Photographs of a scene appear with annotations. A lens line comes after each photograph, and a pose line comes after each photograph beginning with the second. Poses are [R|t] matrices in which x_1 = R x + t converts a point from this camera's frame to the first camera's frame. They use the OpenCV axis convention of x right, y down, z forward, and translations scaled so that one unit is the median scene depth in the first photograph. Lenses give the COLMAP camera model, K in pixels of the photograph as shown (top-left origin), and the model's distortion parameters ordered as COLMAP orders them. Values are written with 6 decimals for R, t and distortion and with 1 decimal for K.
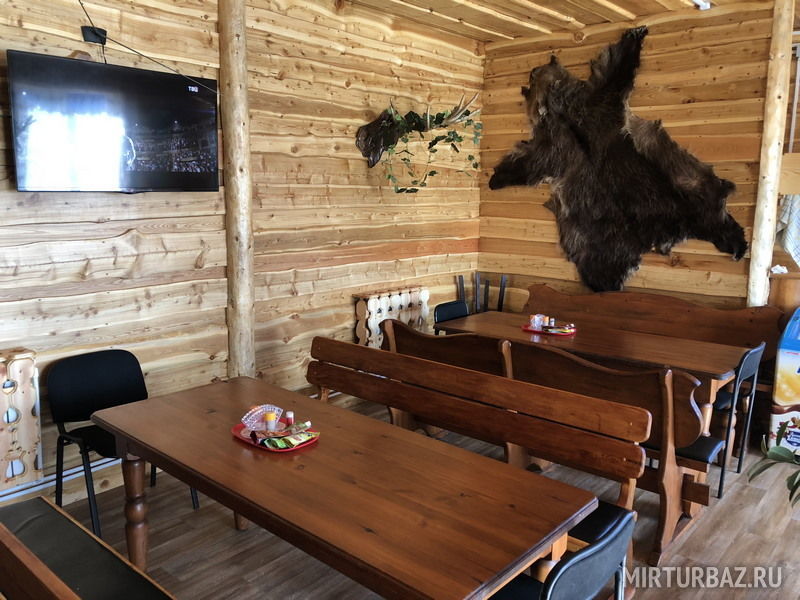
lens RADIAL K [[643.1, 0, 400.0], [0, 643.1, 300.0], [0, 0, 1]] dist [0.023162, -0.001031]
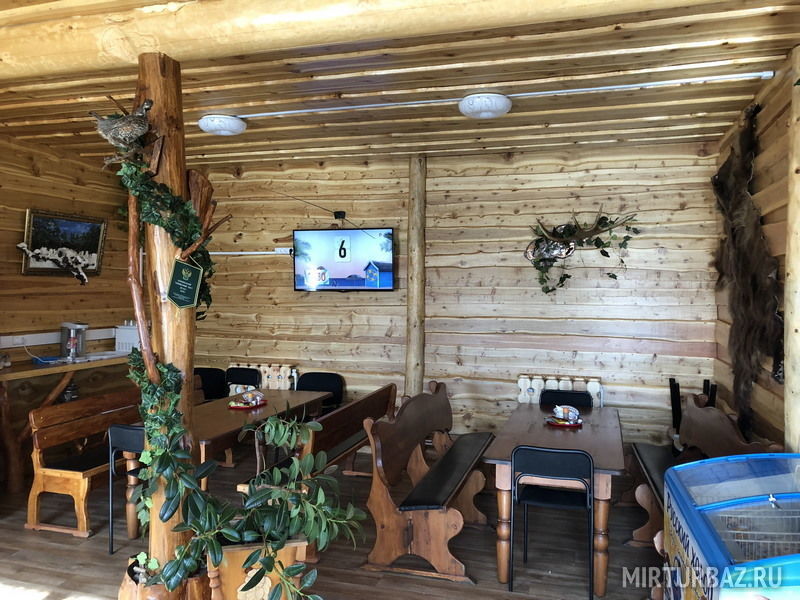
lens RADIAL K [[643.1, 0, 400.0], [0, 643.1, 300.0], [0, 0, 1]] dist [0.023162, -0.001031]
pose [[0.418169, 0.011041, -0.908302, 1.018887], [-0.159027, 0.985373, -0.061236, -0.038196], [0.894340, 0.170052, 0.413809, 0.272239]]
